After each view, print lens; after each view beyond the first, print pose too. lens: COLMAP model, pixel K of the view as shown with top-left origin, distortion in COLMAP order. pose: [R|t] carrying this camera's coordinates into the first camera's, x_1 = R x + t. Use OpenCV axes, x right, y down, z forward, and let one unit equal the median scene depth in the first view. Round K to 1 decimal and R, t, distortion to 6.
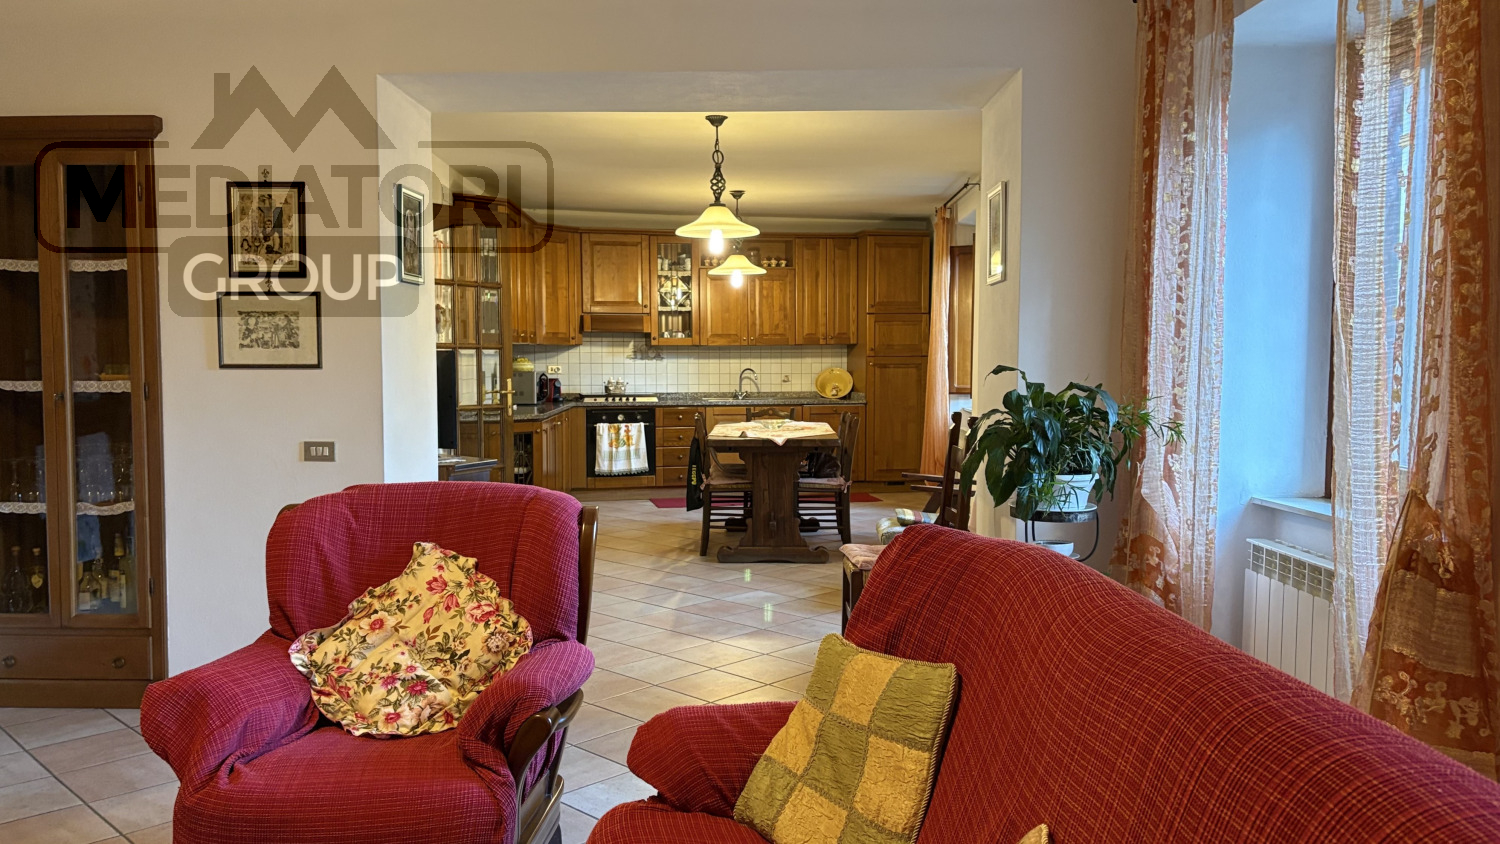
lens RADIAL K [[1131.5, 0, 751.1], [0, 1131.5, 427.7], [0, 0, 1]] dist [0.029319, -0.001423]
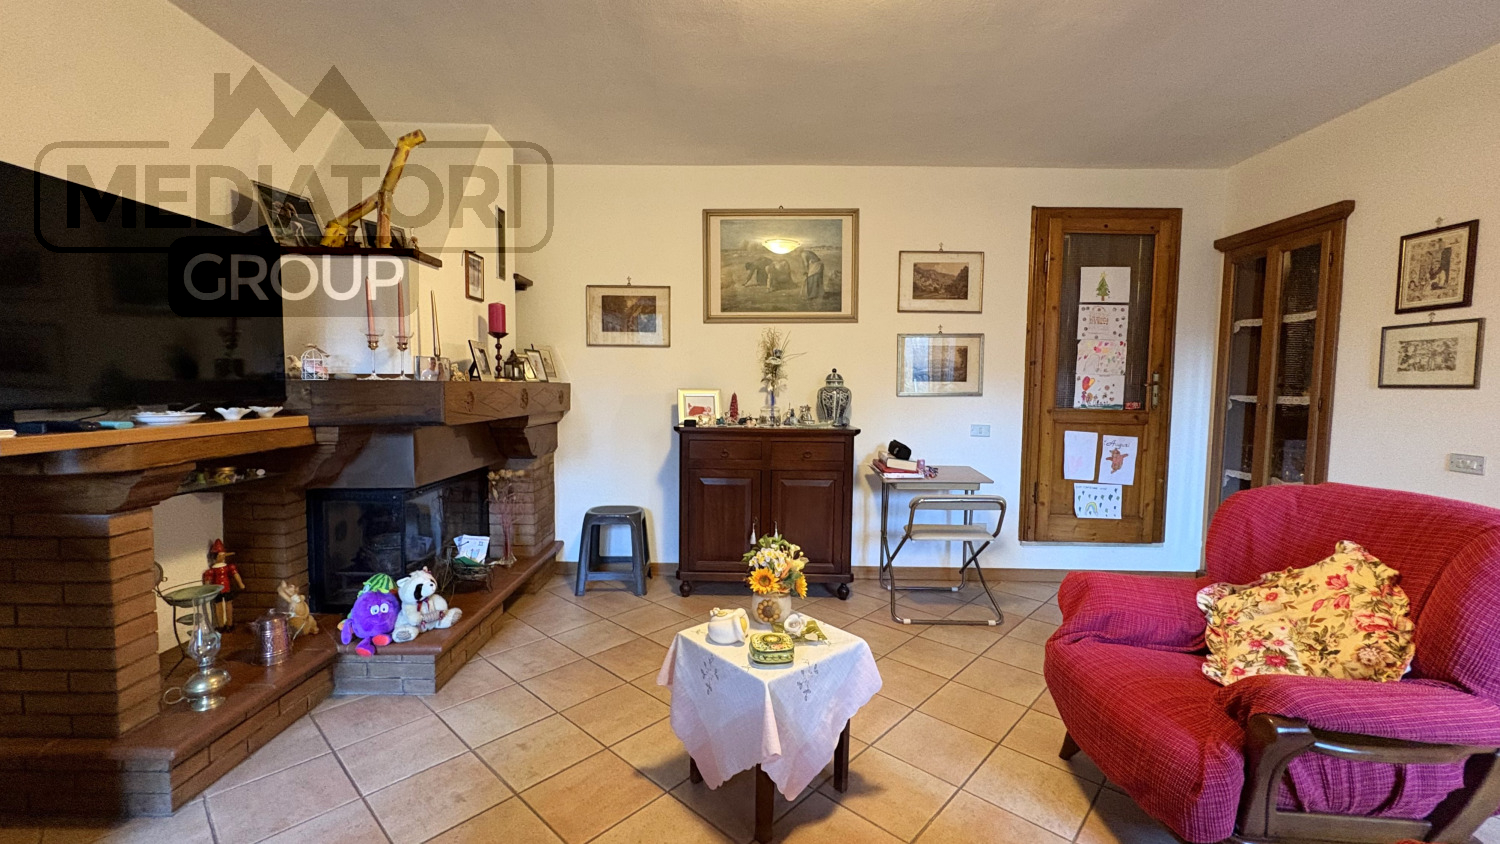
lens RADIAL K [[600.7, 0, 746.2], [0, 600.7, 422.2], [0, 0, 1]] dist [-0.001645, 0.000316]
pose [[0.020542, 0.061157, -0.997917, 0.253891], [-0.075664, 0.995360, 0.059443, -0.001739], [0.996922, 0.074285, 0.025074, 0.408864]]
